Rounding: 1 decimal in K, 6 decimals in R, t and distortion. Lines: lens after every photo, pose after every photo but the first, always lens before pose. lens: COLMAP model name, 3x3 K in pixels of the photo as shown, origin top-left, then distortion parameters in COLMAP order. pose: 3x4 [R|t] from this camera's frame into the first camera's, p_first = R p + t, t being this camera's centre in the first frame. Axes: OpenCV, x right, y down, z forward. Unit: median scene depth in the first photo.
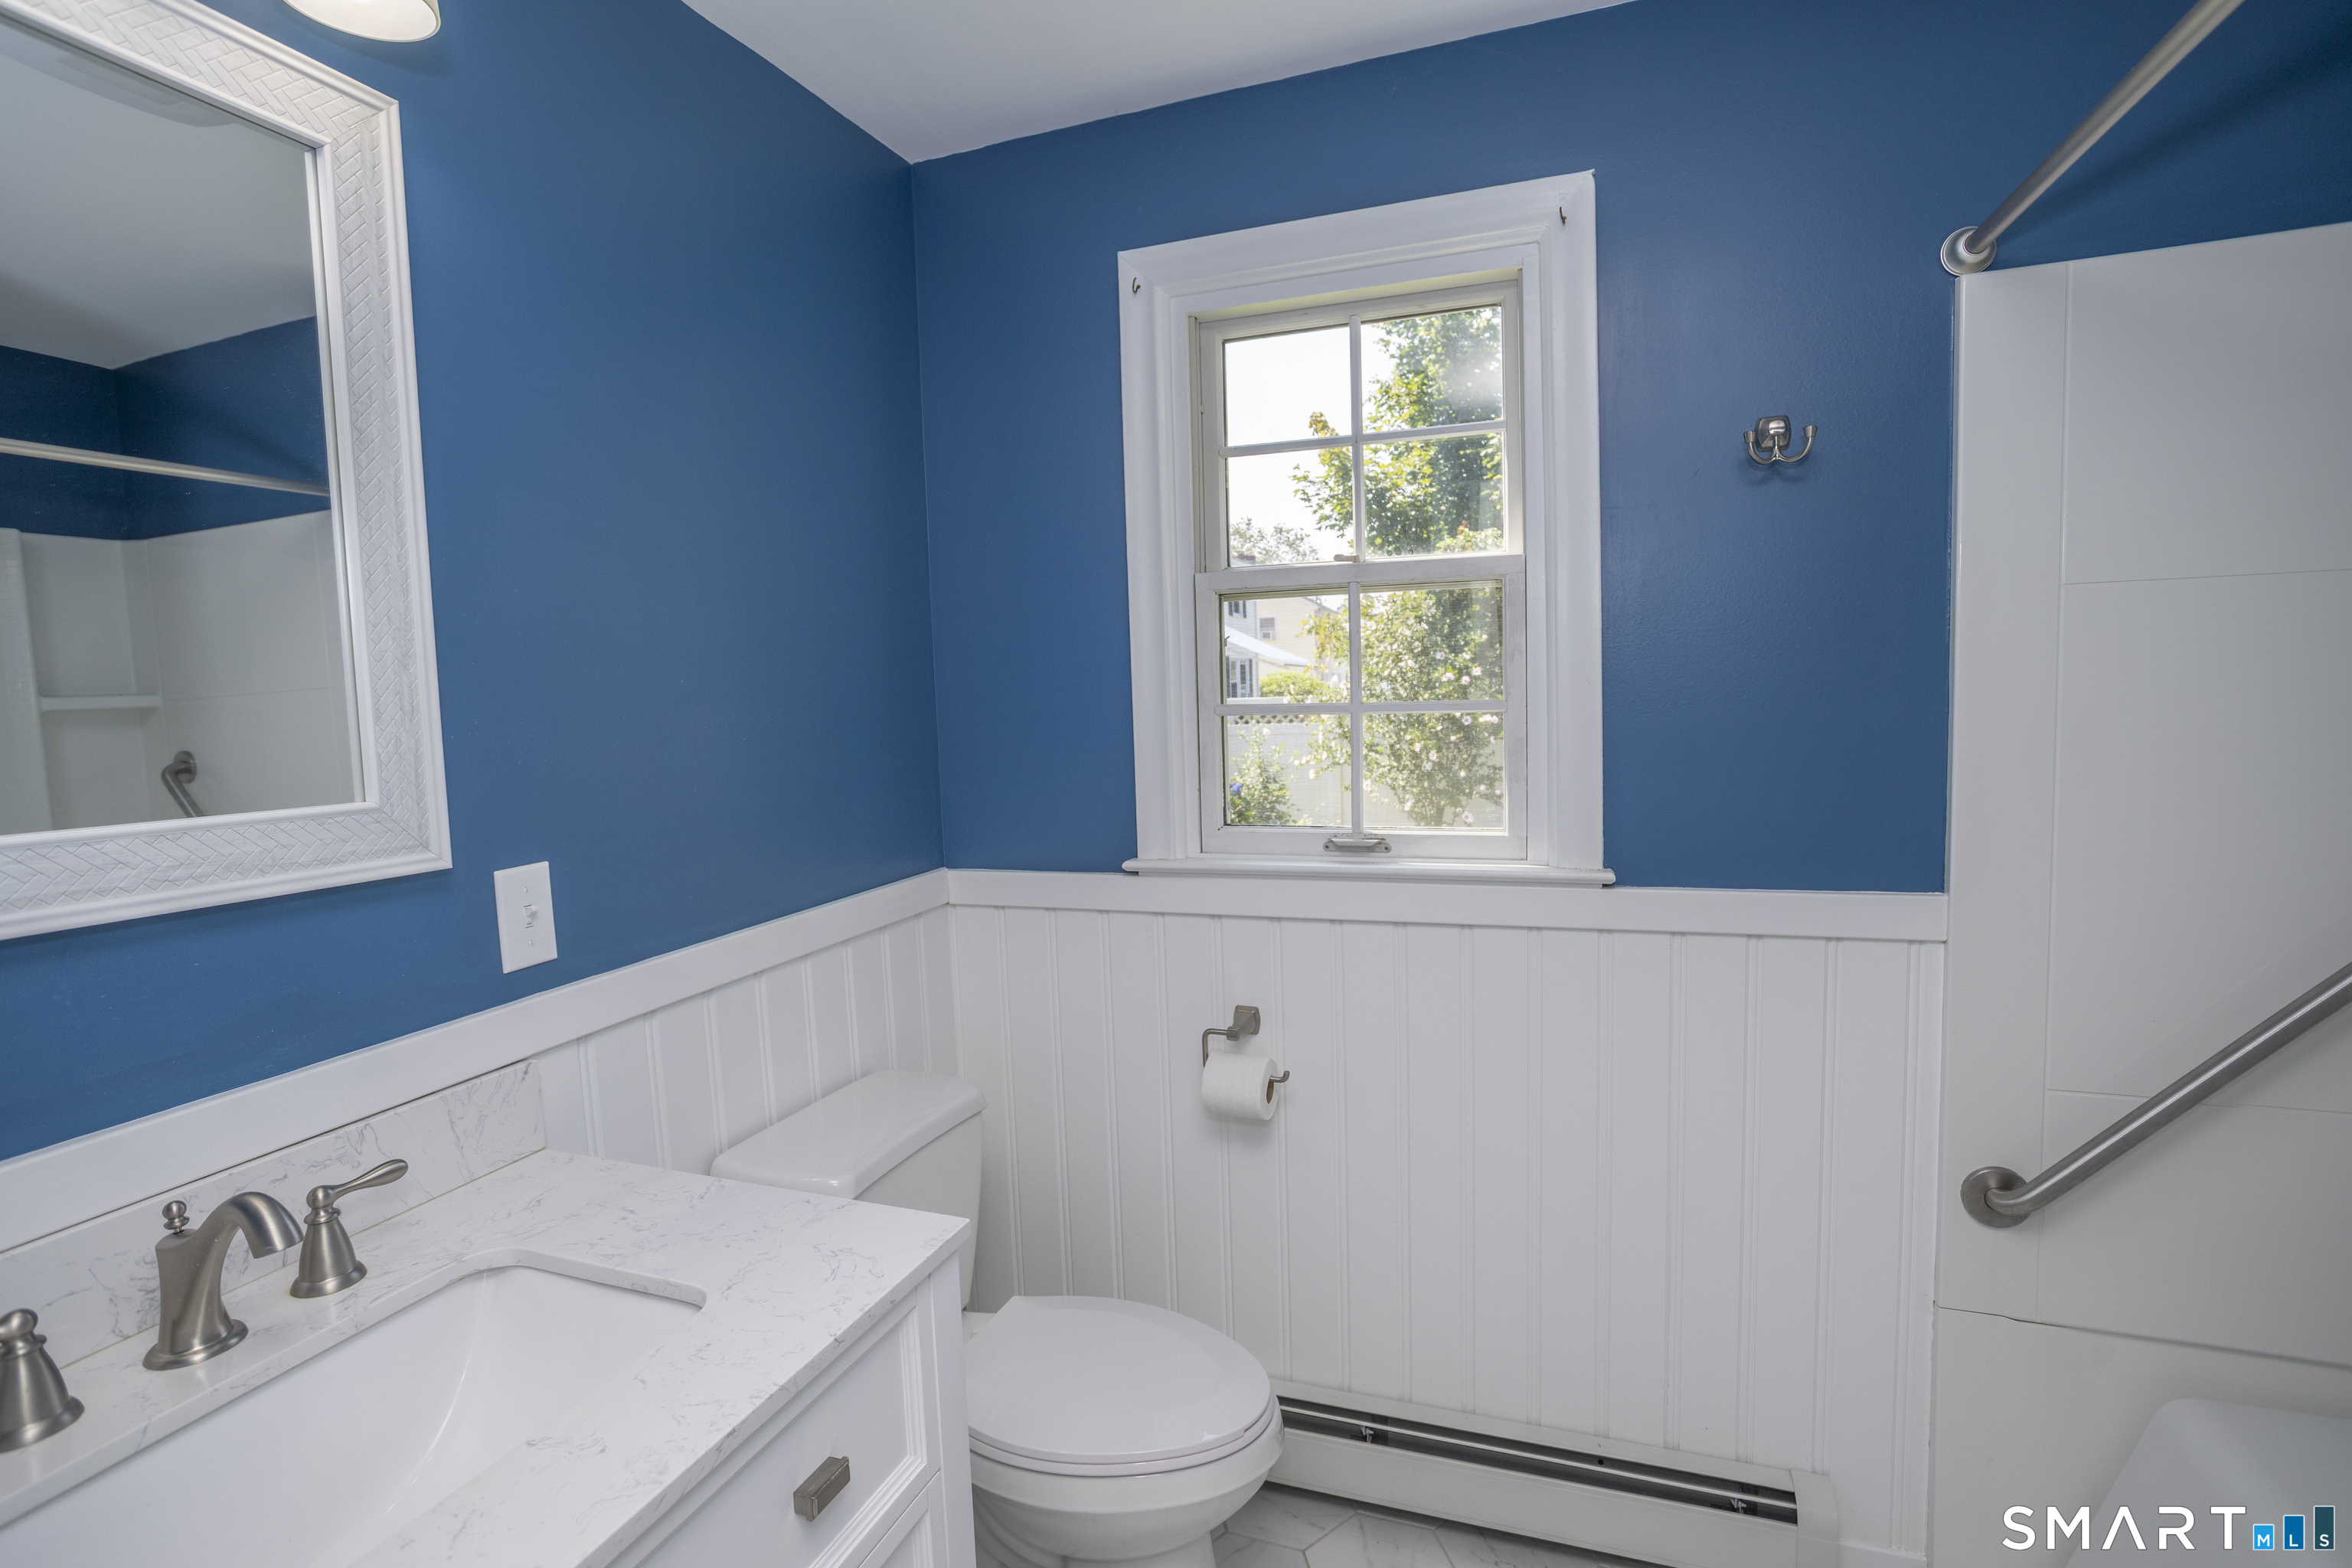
lens RADIAL K [[1130.8, 0, 1161.7], [0, 1130.8, 793.3], [0, 0, 1]] dist [-0.069613, 0.041726]
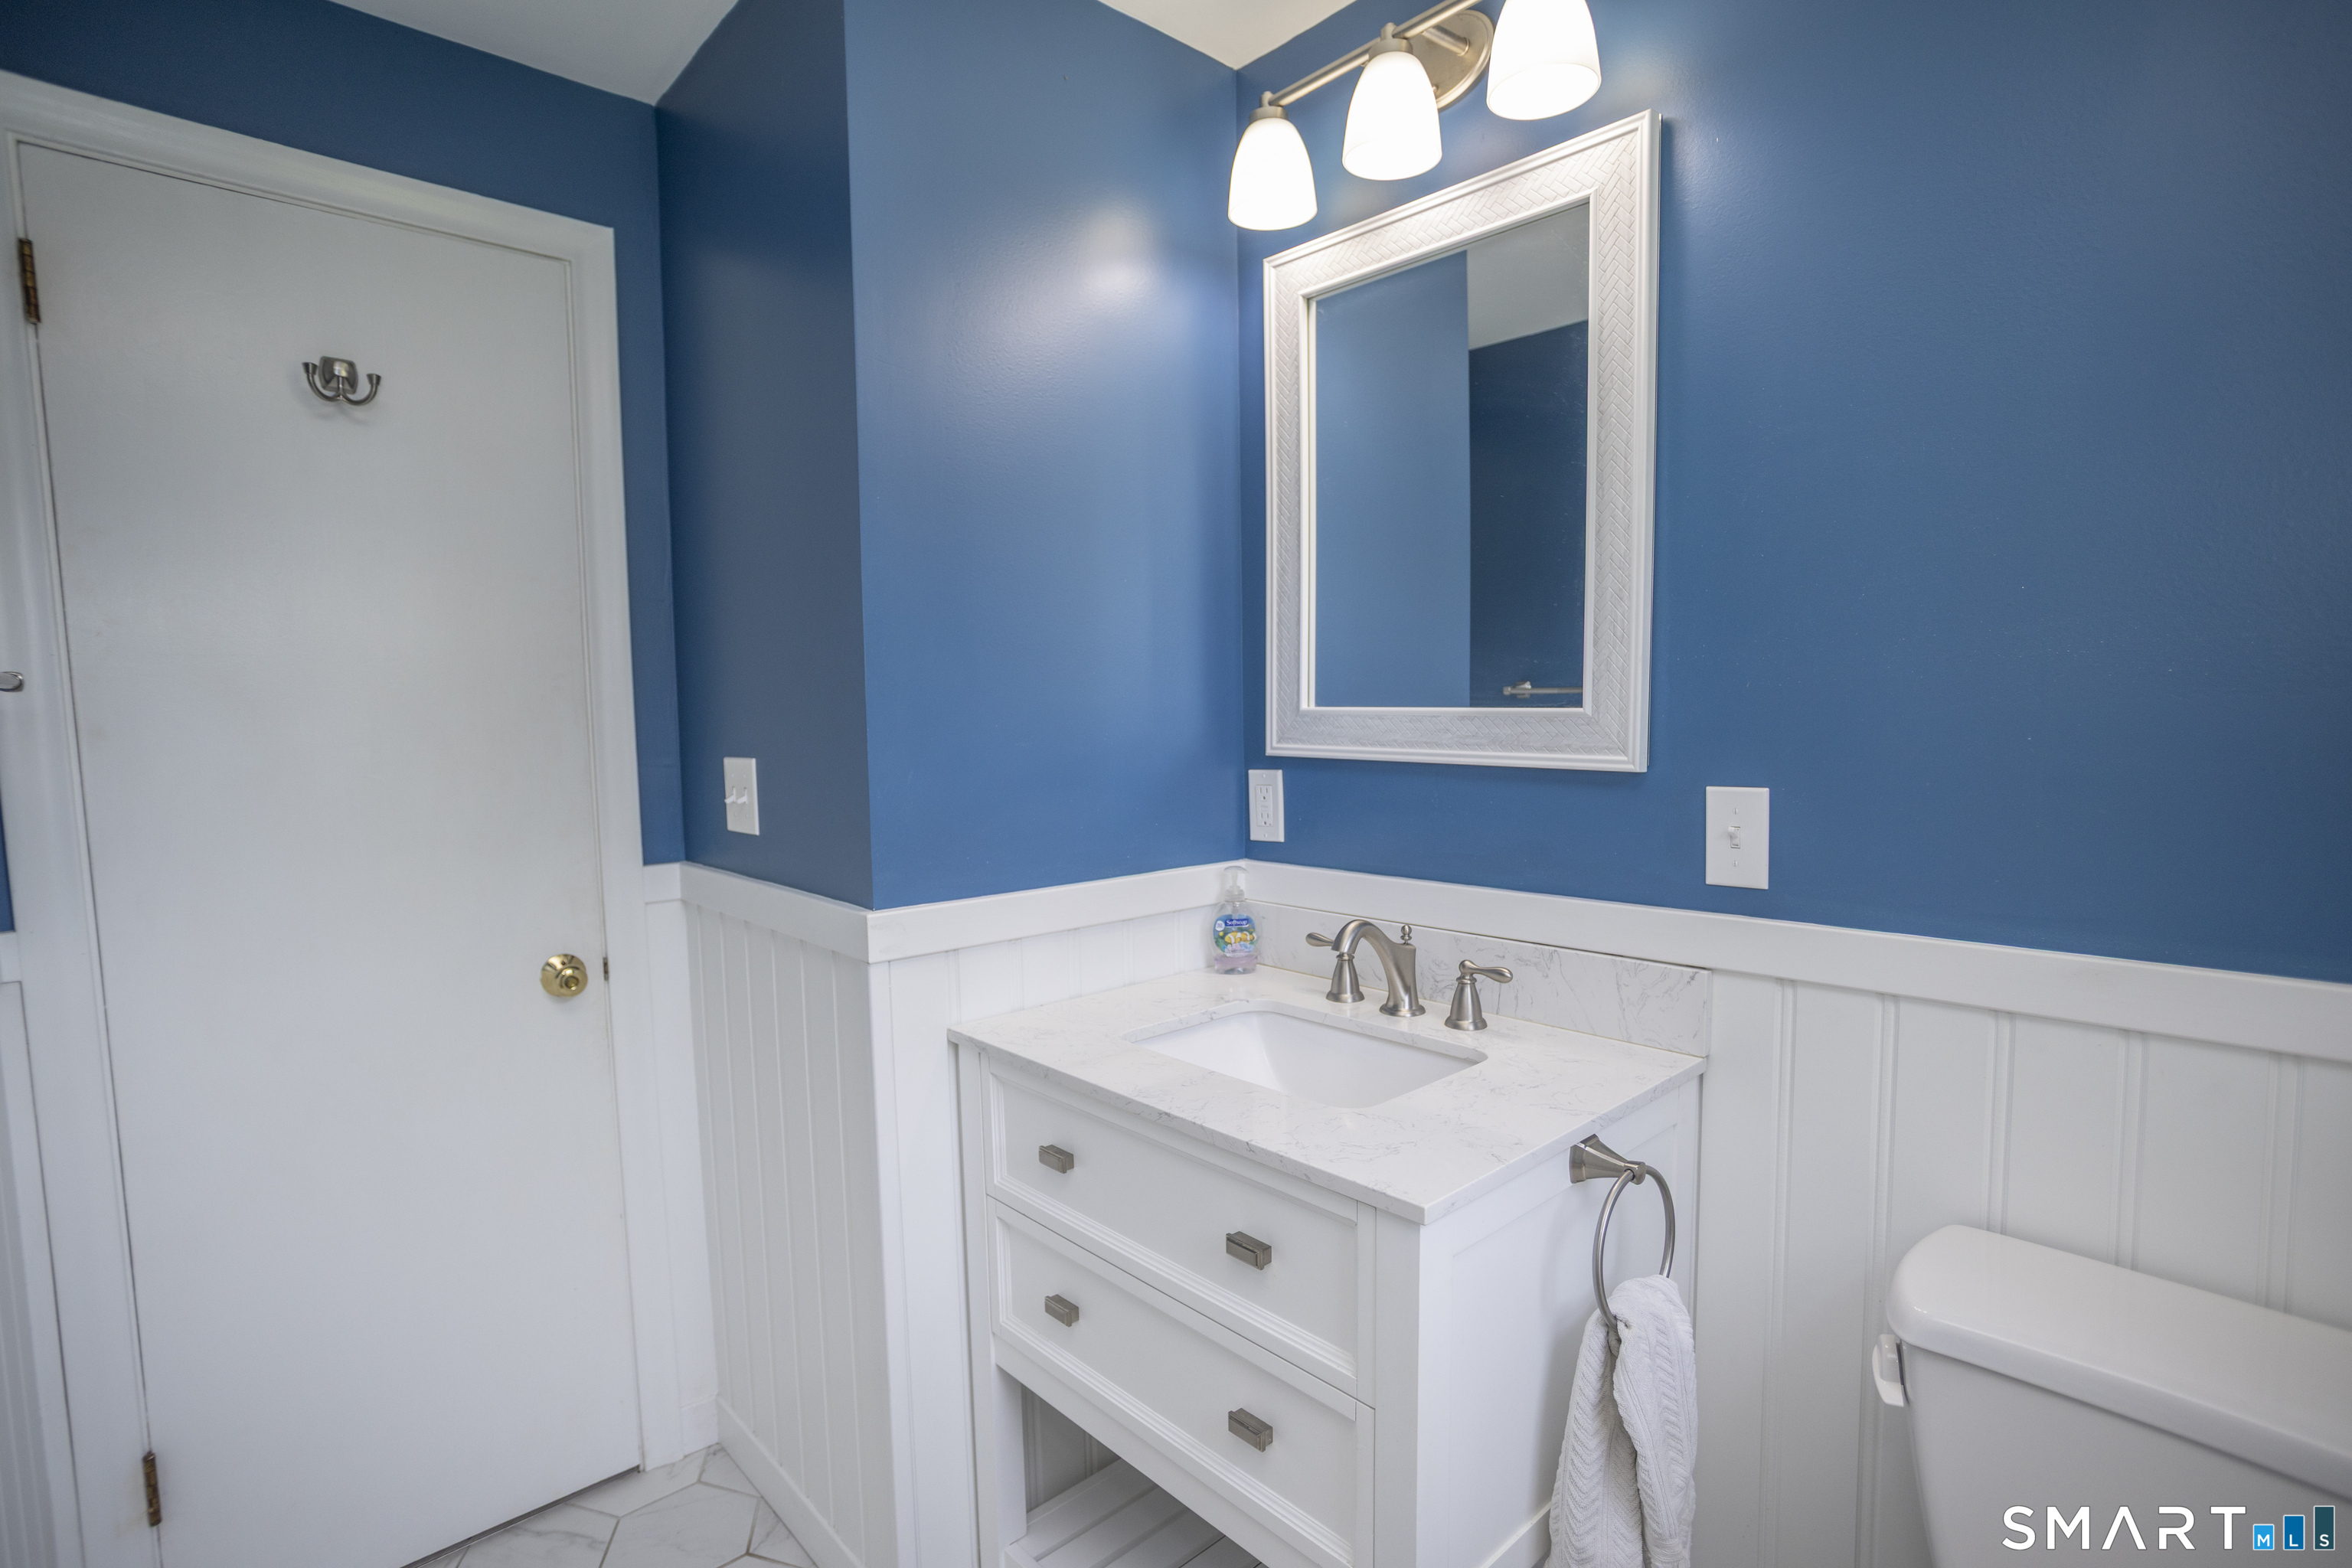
lens RADIAL K [[1130.8, 0, 1161.7], [0, 1130.8, 793.3], [0, 0, 1]] dist [-0.069613, 0.041726]
pose [[-0.464352, 0.120398, -0.877429, 0.626173], [-0.041098, 0.986720, 0.157144, -0.074654], [0.884697, 0.109031, -0.453237, 1.107405]]
